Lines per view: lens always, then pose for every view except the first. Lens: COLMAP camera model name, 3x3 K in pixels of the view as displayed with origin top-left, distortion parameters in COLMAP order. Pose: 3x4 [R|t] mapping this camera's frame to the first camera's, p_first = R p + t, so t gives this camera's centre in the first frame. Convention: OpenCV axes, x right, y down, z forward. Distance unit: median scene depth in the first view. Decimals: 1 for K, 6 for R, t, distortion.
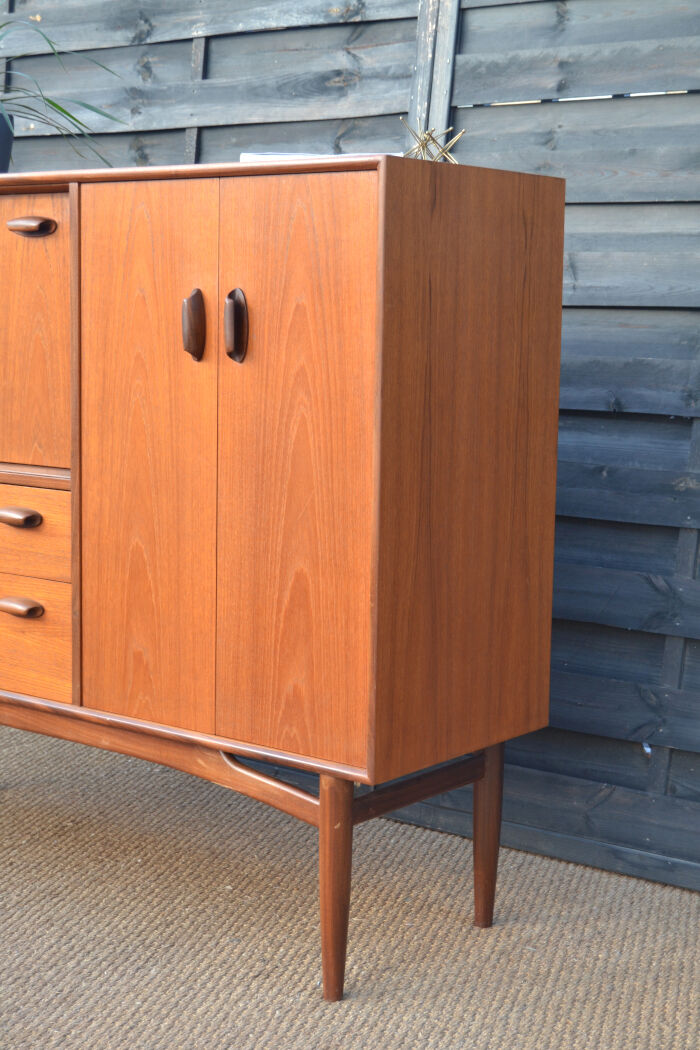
lens RADIAL K [[1758.8, 0, 353.8], [0, 1758.8, 529.2], [0, 0, 1]] dist [-0.013518, 0.000000]
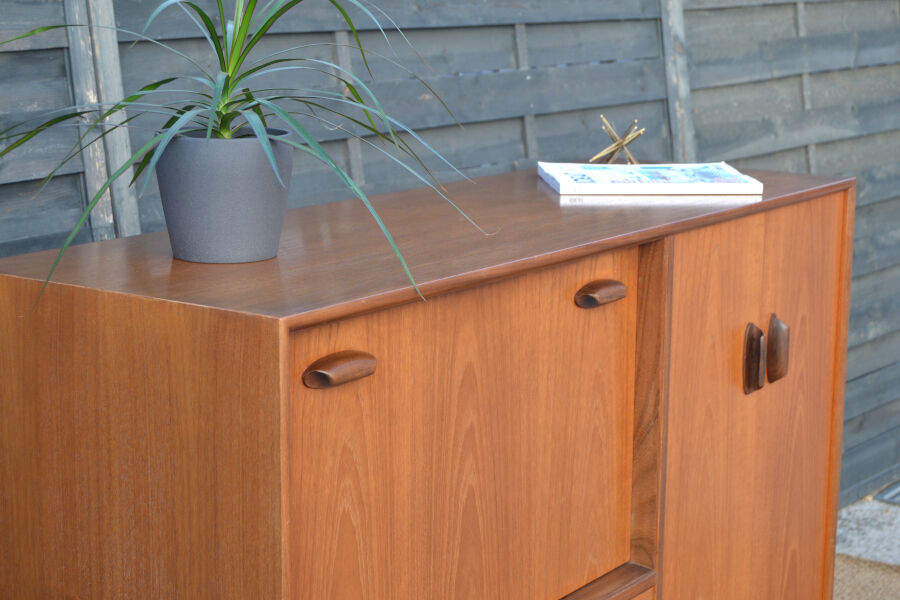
lens RADIAL K [[1785.8, 0, 458.2], [0, 1785.8, 301.4], [0, 0, 1]] dist [0.009749, 0.000000]
pose [[-0.053821, -0.206062, 0.977058, -0.835060], [0.113689, 0.970849, 0.211015, -0.299382], [-0.992058, 0.122437, -0.028825, 0.941328]]
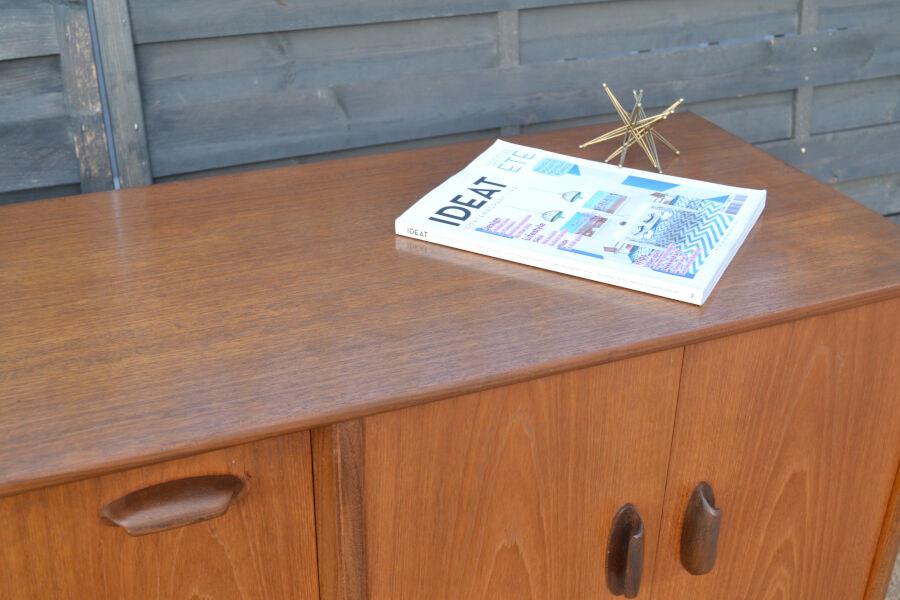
lens RADIAL K [[1112.5, 0, 453.7], [0, 1112.5, 303.3], [0, 0, 1]] dist [-0.006441, 0.000000]
pose [[0.485487, -0.426944, 0.762903, -0.302602], [0.100119, 0.894054, 0.436627, -0.295545], [-0.868492, -0.135596, 0.476797, 0.695078]]
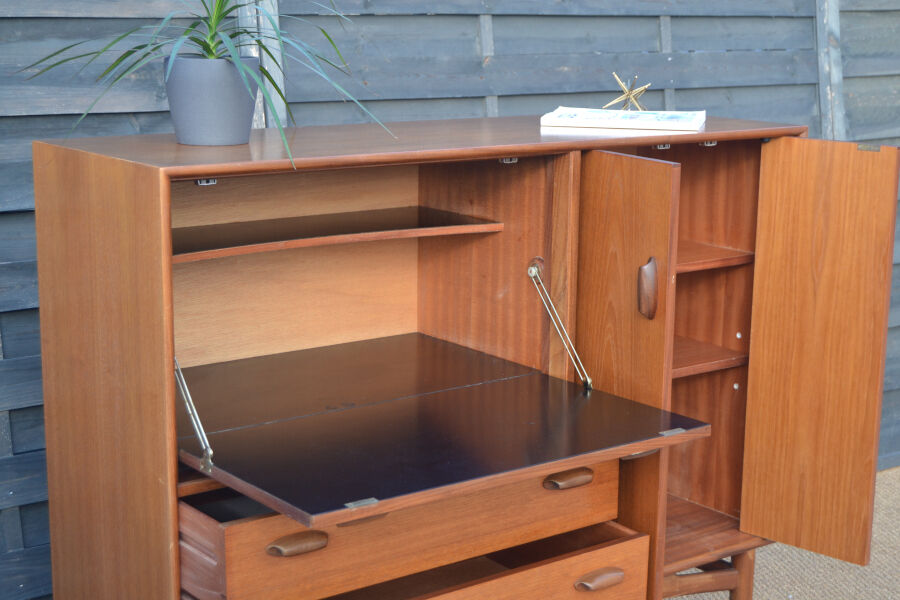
lens RADIAL K [[1507.6, 0, 455.7], [0, 1507.6, 305.4], [0, 0, 1]] dist [-0.013518, 0.000000]
pose [[0.258365, -0.208259, 0.943332, -0.924155], [0.112990, 0.976299, 0.184591, -0.239025], [-0.959417, 0.058895, 0.275772, 0.677701]]
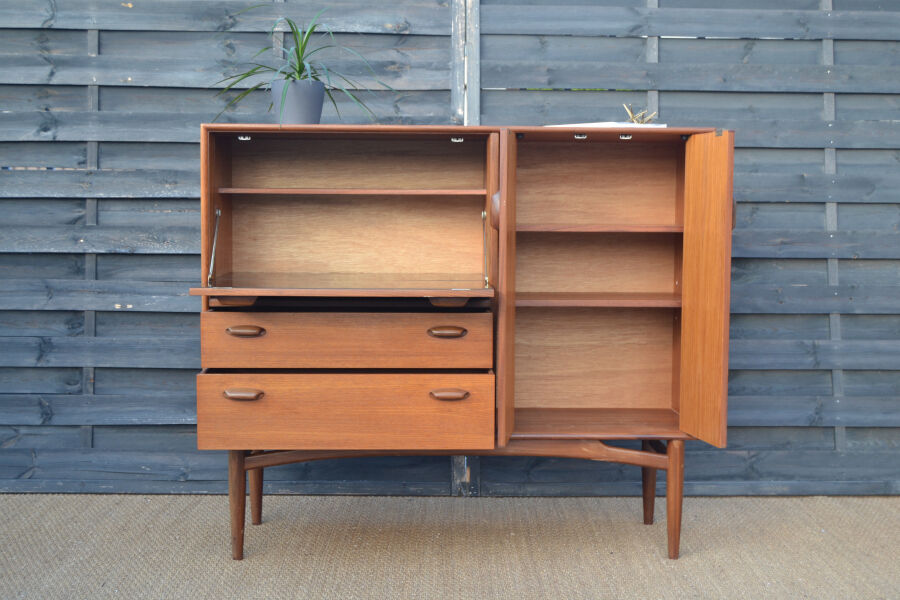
lens RADIAL K [[1295.0, 0, 459.0], [0, 1295.0, 299.1], [0, 0, 1]] dist [-0.006705, 0.000000]
pose [[0.774089, -0.054494, 0.630727, -0.847473], [0.085065, 0.996207, -0.018330, -0.008037], [-0.627336, 0.067842, 0.775788, 0.019301]]
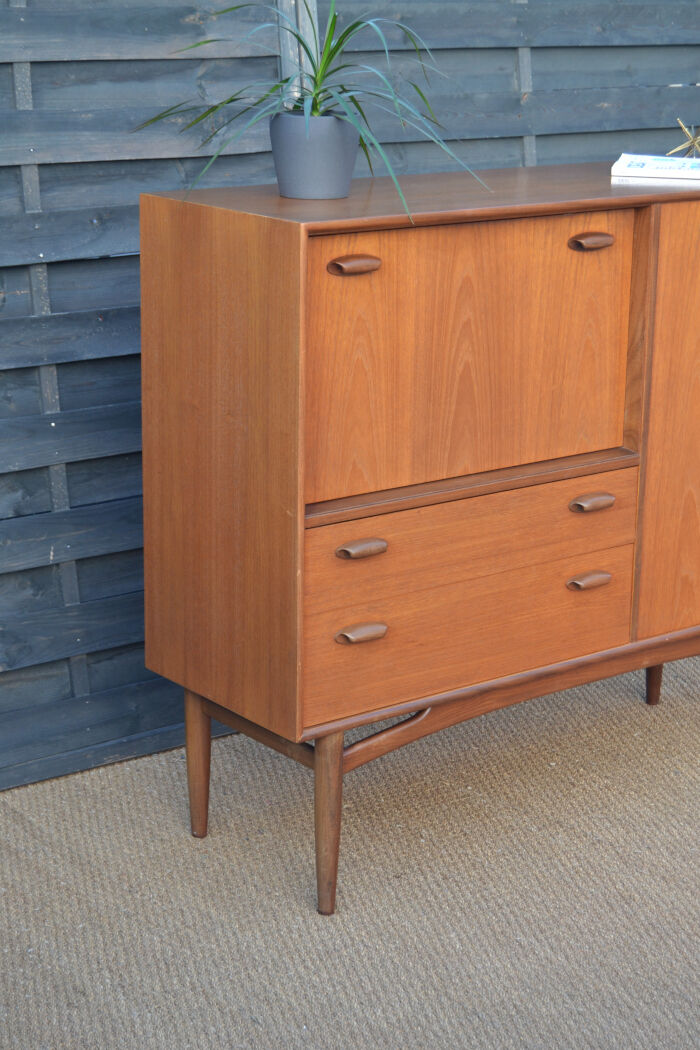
lens RADIAL K [[2083.4, 0, 345.9], [0, 2083.4, 524.0], [0, 0, 1]] dist [0.009749, 0.000000]
pose [[0.250676, -0.270379, 0.929546, -1.282020], [0.109610, 0.961957, 0.250247, -0.299308], [-0.961846, 0.039156, 0.270776, 0.694884]]
